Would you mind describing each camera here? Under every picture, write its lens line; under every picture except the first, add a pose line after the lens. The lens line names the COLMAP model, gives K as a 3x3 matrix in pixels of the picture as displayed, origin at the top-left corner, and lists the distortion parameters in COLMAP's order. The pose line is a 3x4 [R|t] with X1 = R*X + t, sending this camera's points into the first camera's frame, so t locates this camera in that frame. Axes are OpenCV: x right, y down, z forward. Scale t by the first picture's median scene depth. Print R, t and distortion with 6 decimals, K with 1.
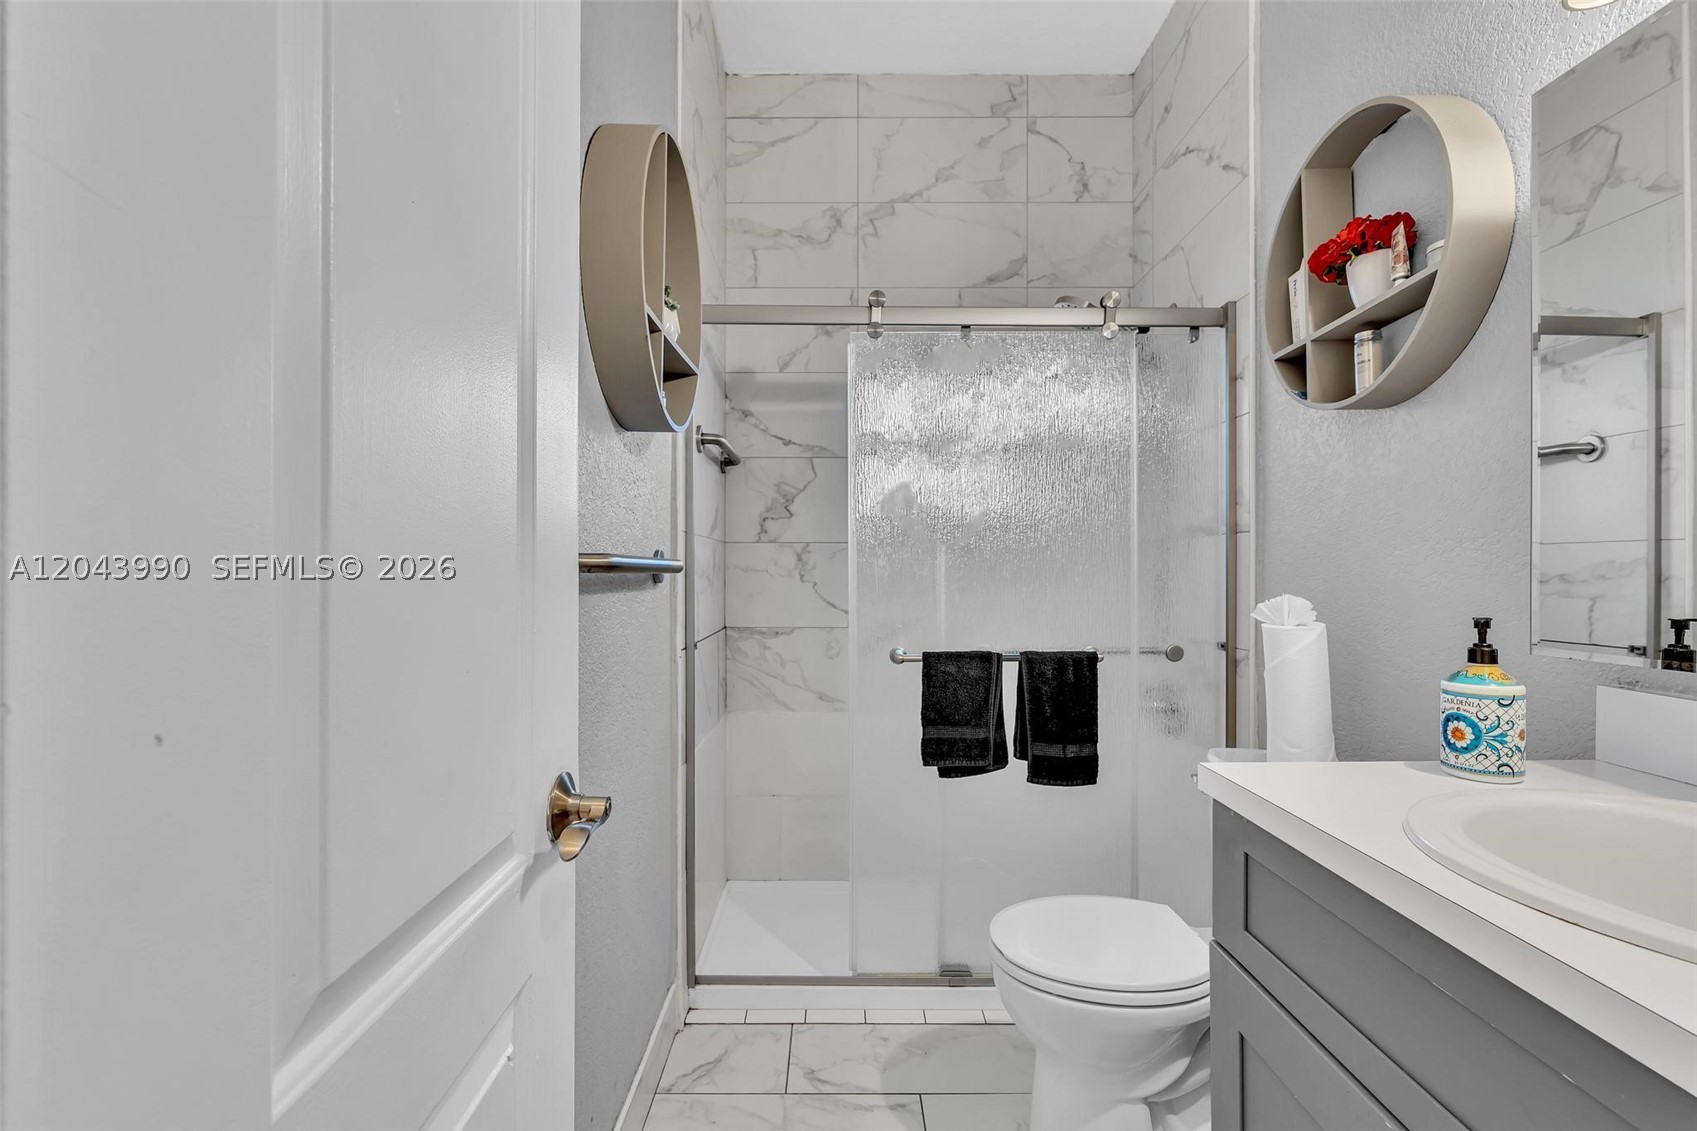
lens RADIAL K [[767.7, 0, 845.4], [0, 767.7, 566.0], [0, 0, 1]] dist [-0.007689, 0.002295]
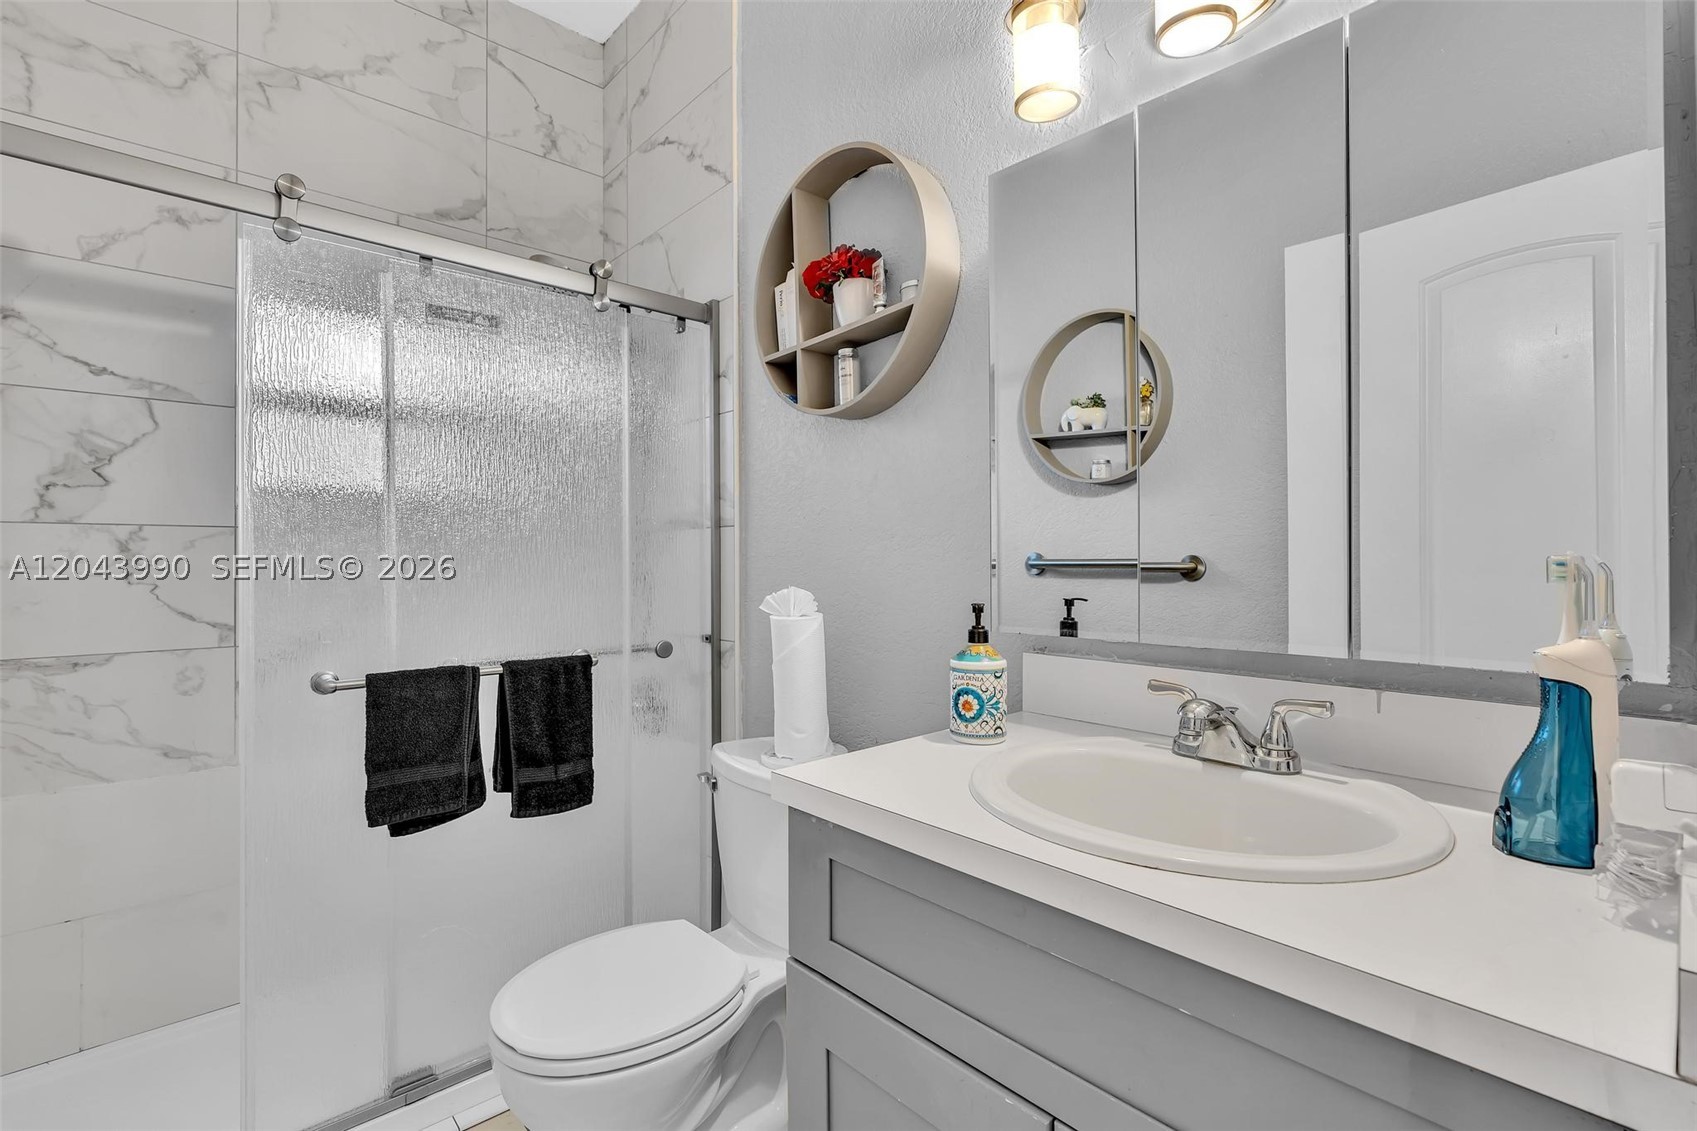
lens RADIAL K [[767.7, 0, 844.9], [0, 767.7, 553.2], [0, 0, 1]] dist [-0.007689, 0.002295]
pose [[0.743540, 0.003371, 0.668683, -0.050921], [0.001378, 0.999977, -0.006574, -0.000983], [-0.668690, 0.005809, 0.743519, 0.128383]]
